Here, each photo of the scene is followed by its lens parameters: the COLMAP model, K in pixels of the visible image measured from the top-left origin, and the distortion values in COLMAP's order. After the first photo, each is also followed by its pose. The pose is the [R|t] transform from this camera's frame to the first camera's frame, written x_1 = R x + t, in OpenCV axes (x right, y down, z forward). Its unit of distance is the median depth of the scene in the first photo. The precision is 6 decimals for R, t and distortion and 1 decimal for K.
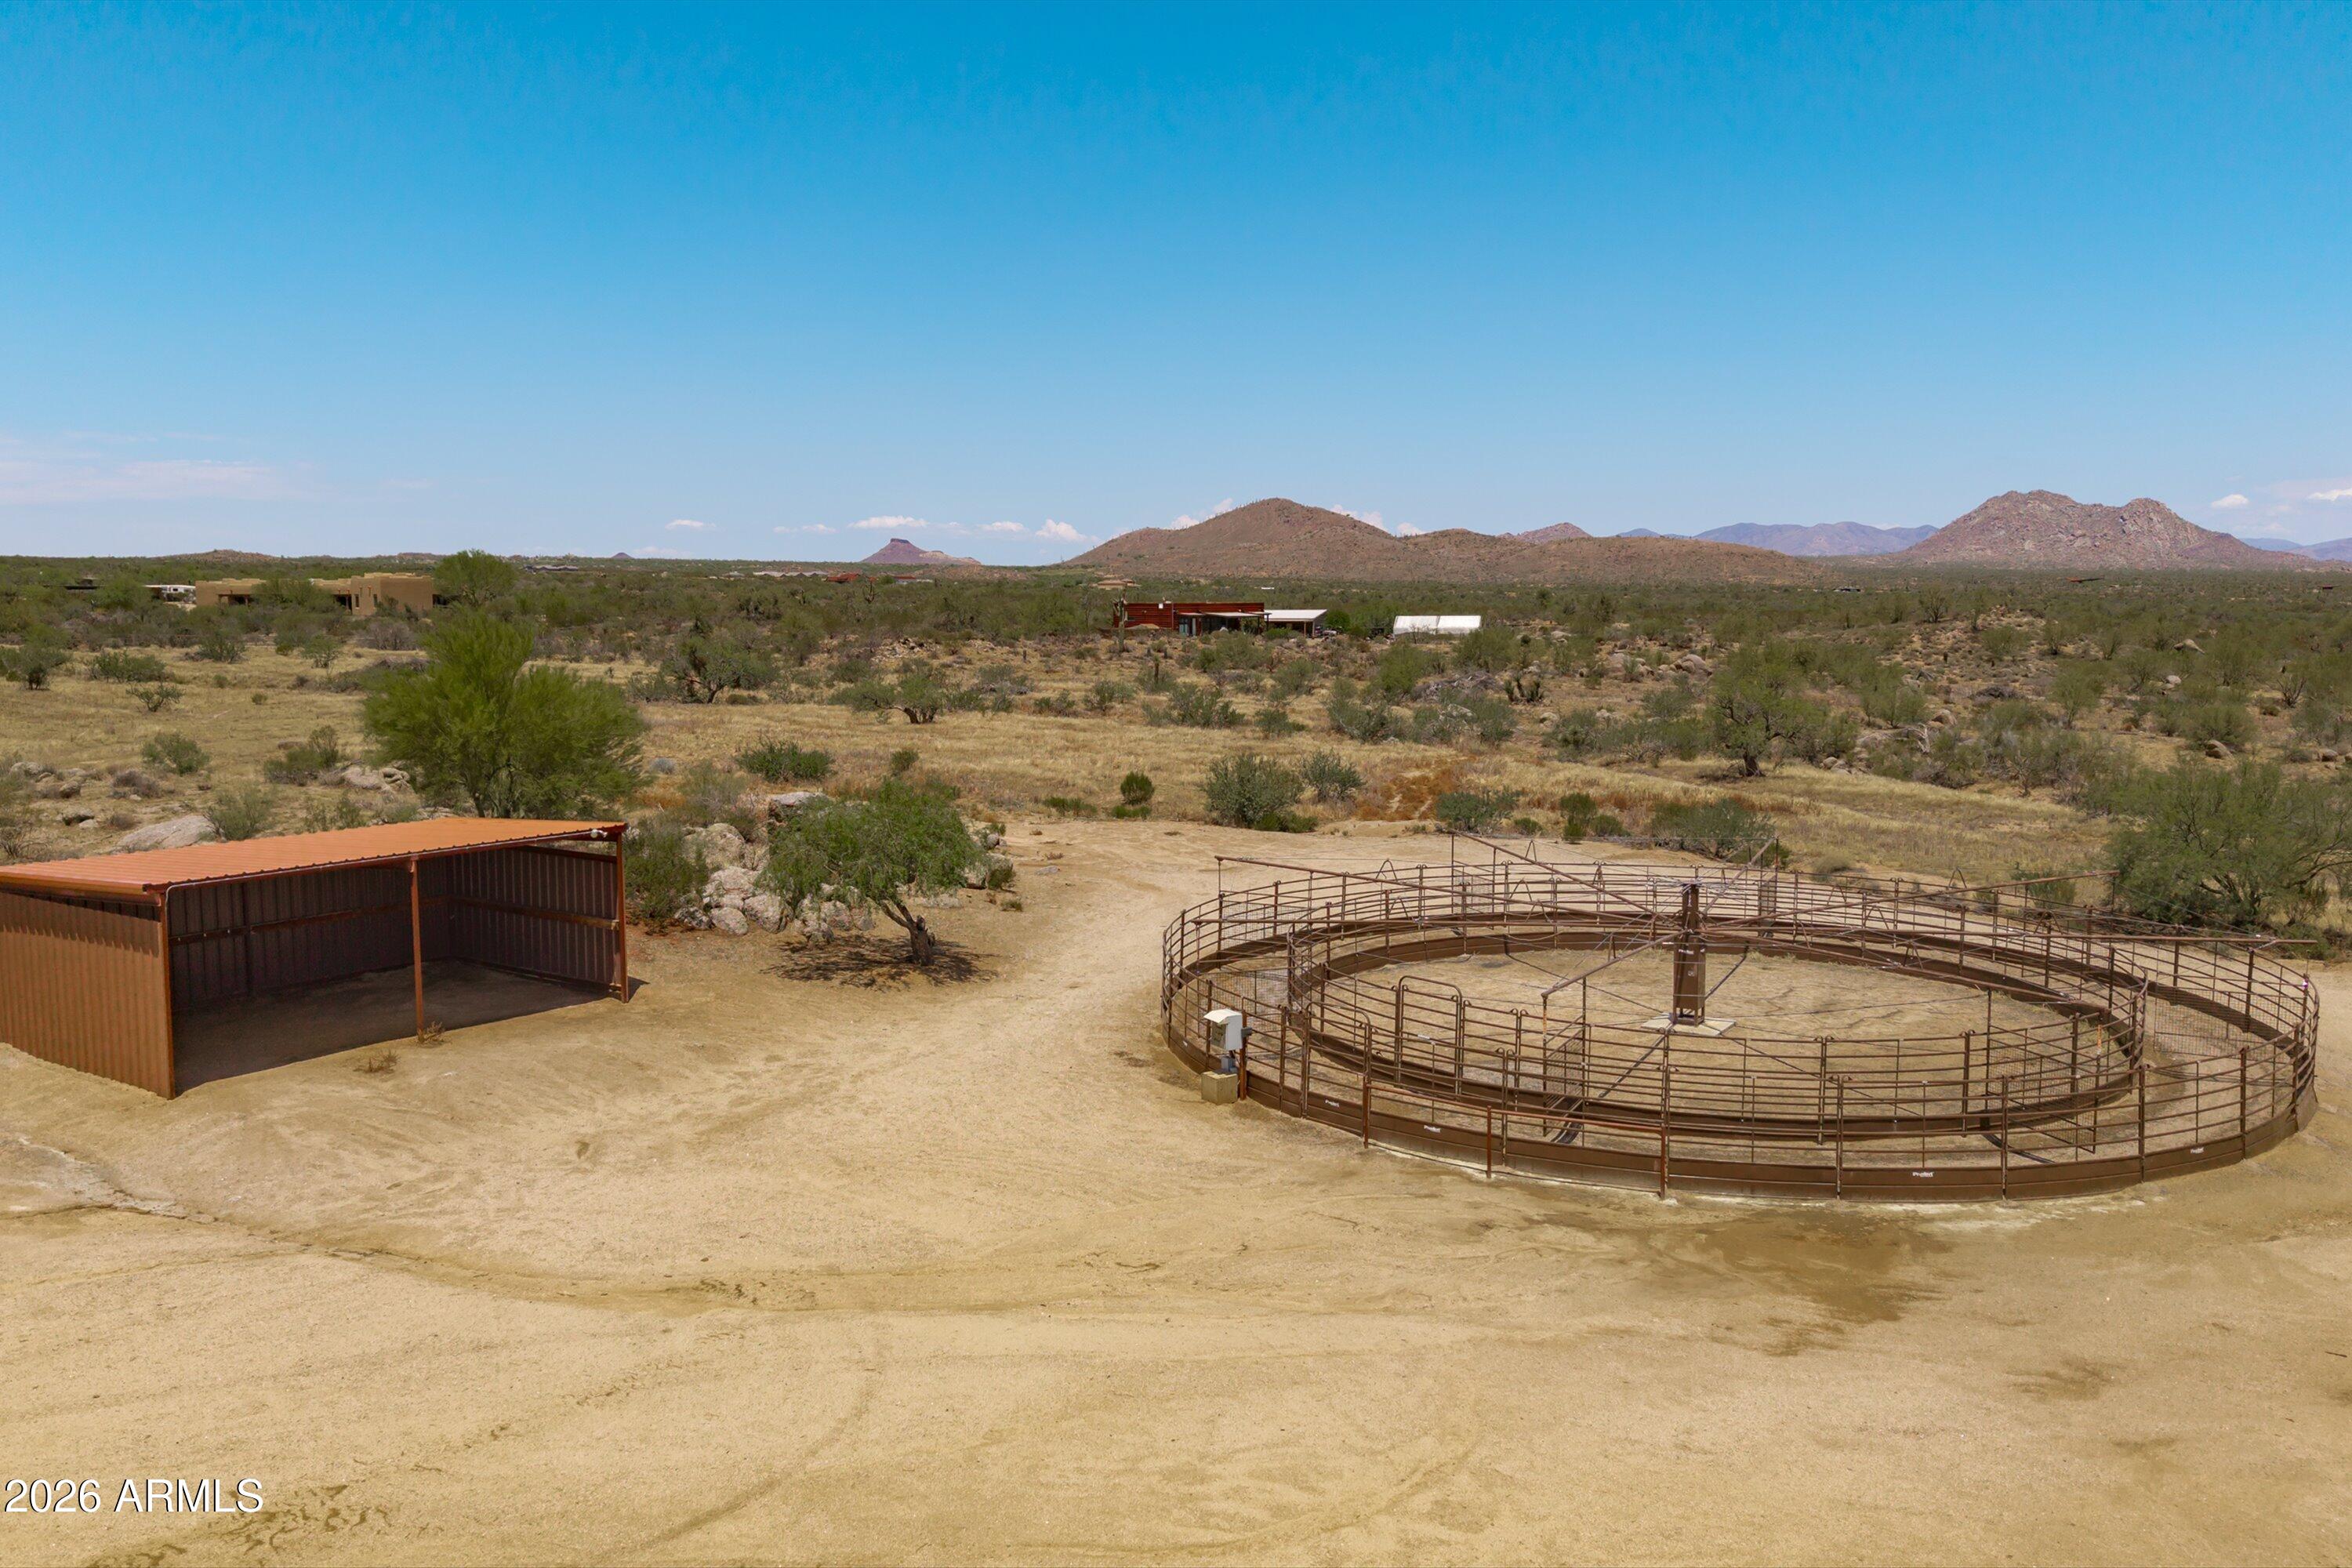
lens RADIAL K [[1882.1, 0, 1168.2], [0, 1882.1, 790.1], [0, 0, 1]] dist [0.084203, -0.090670]
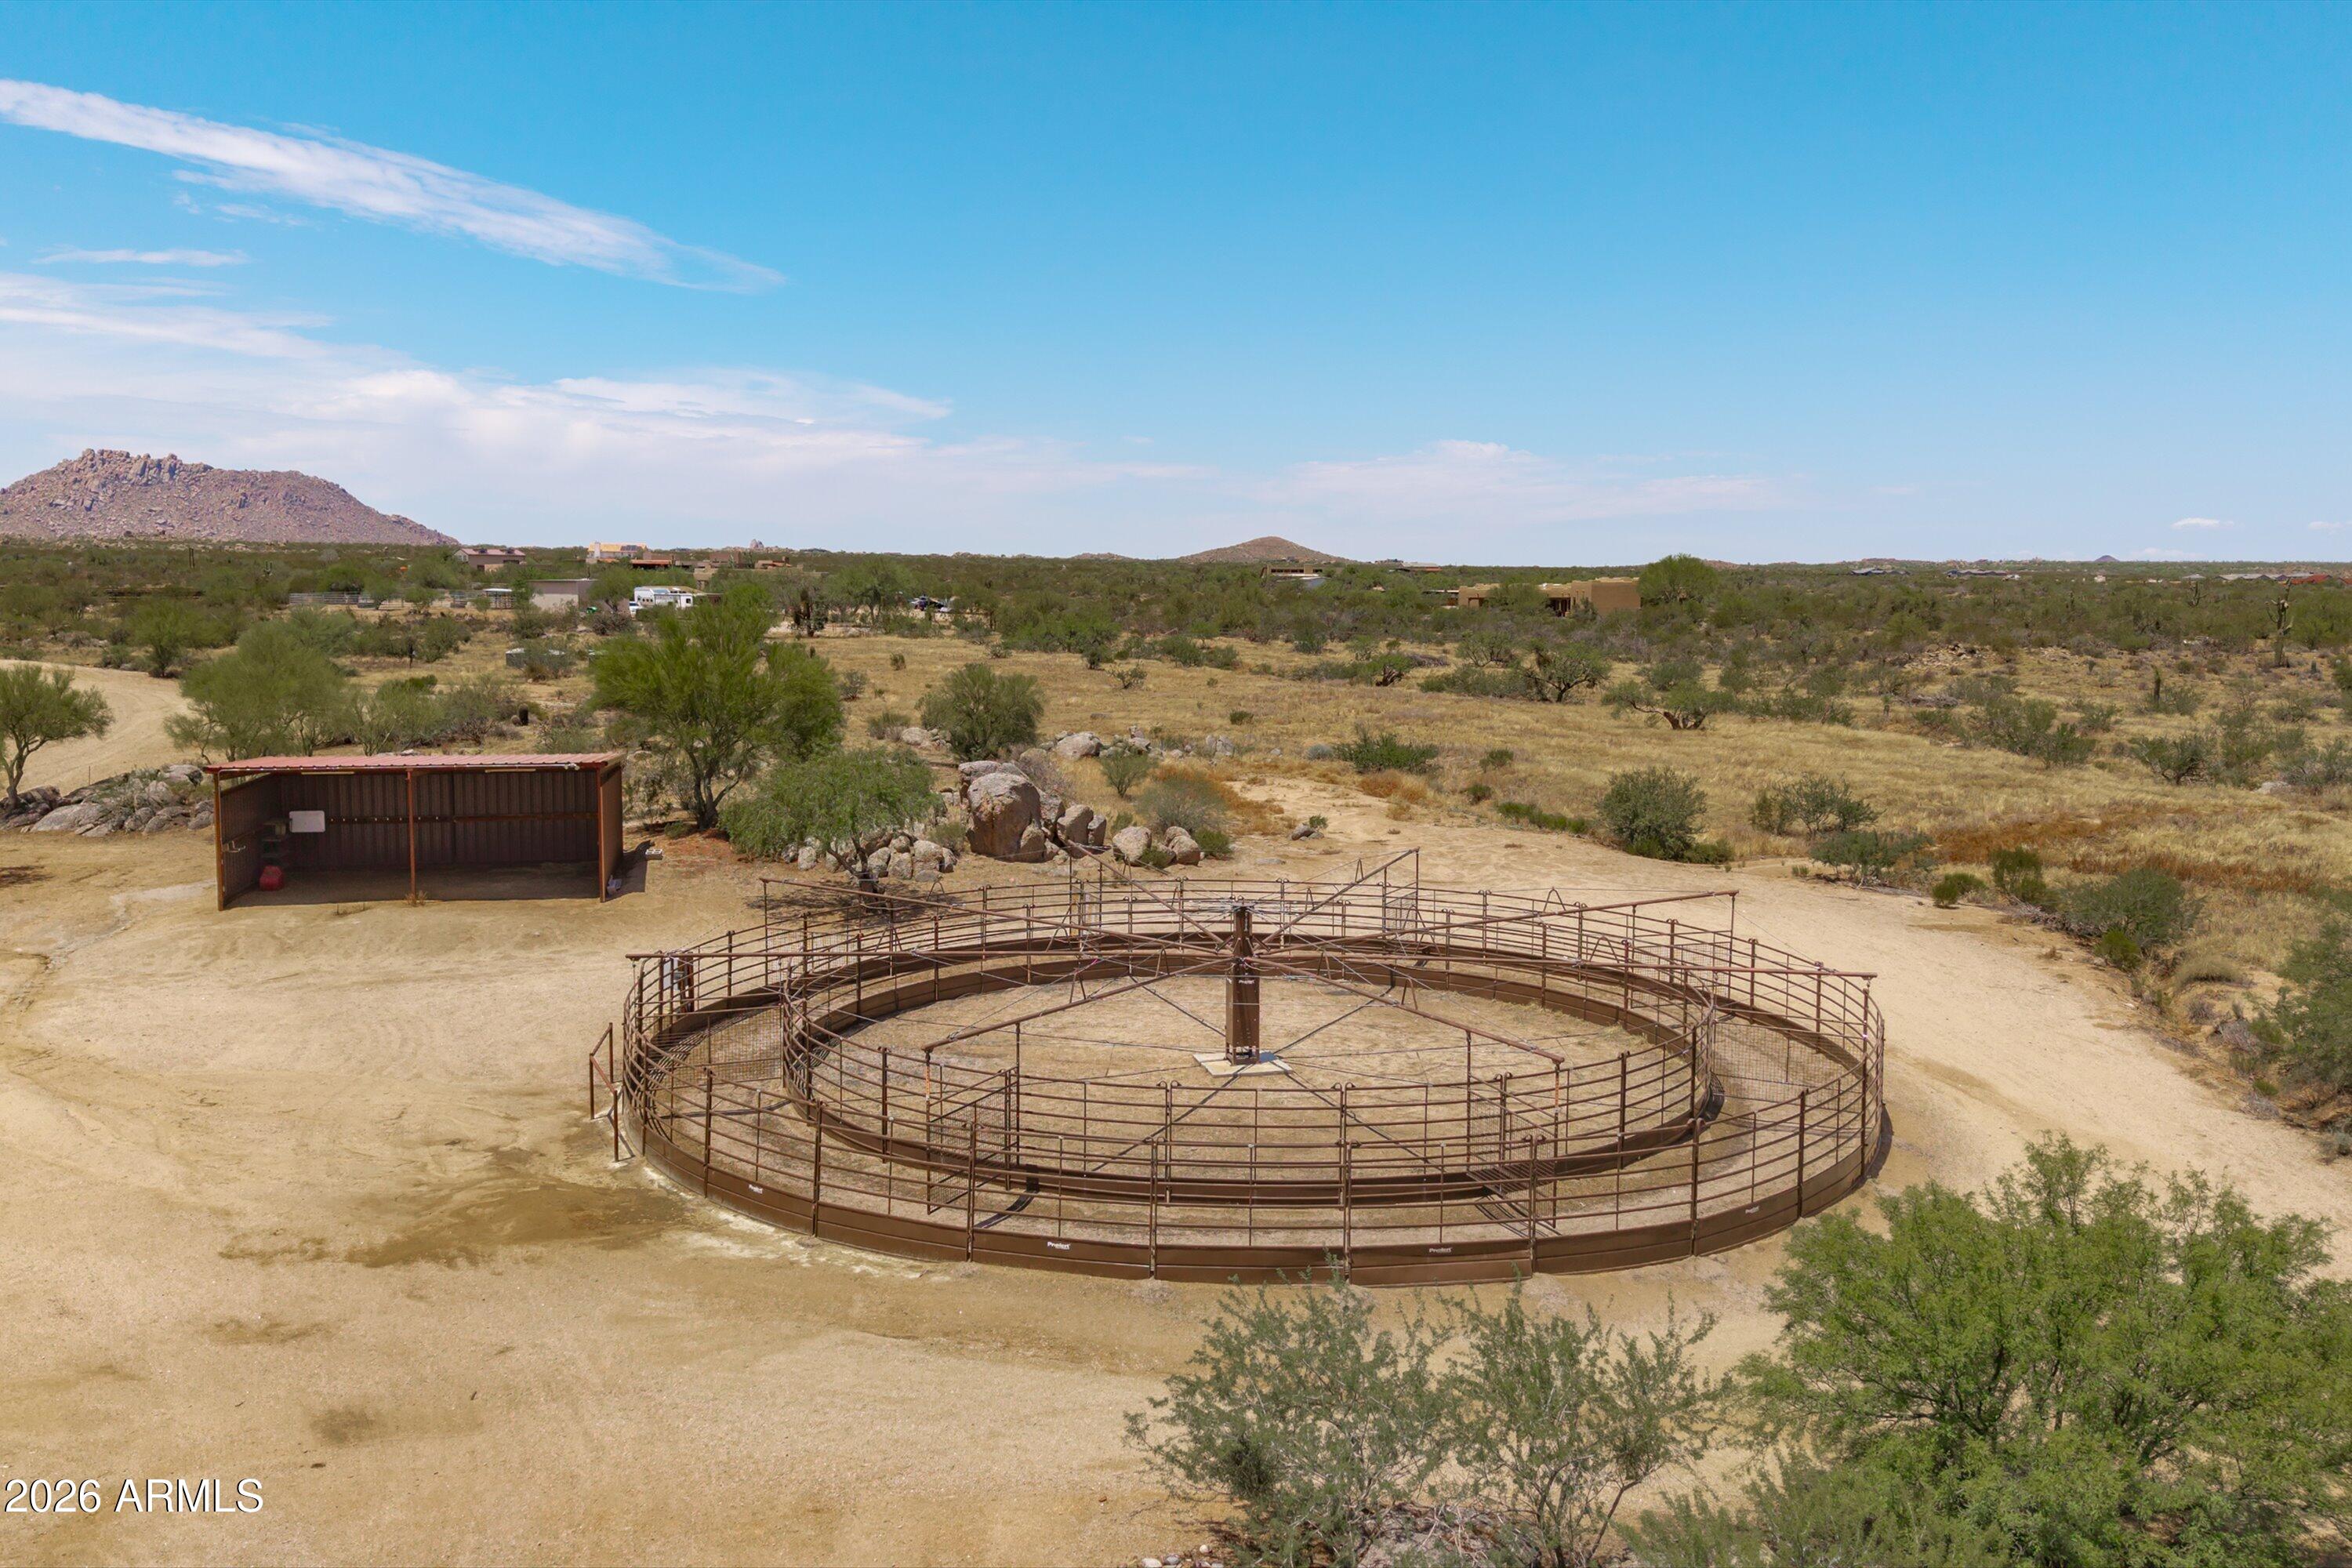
lens RADIAL K [[1882.1, 0, 1192.7], [0, 1882.1, 831.1], [0, 0, 1]] dist [0.084203, -0.090670]
pose [[0.732759, 0.094531, -0.673890, 0.864470], [-0.082028, 0.995353, 0.050432, -0.035089], [0.675526, 0.018323, 0.737109, 0.313983]]
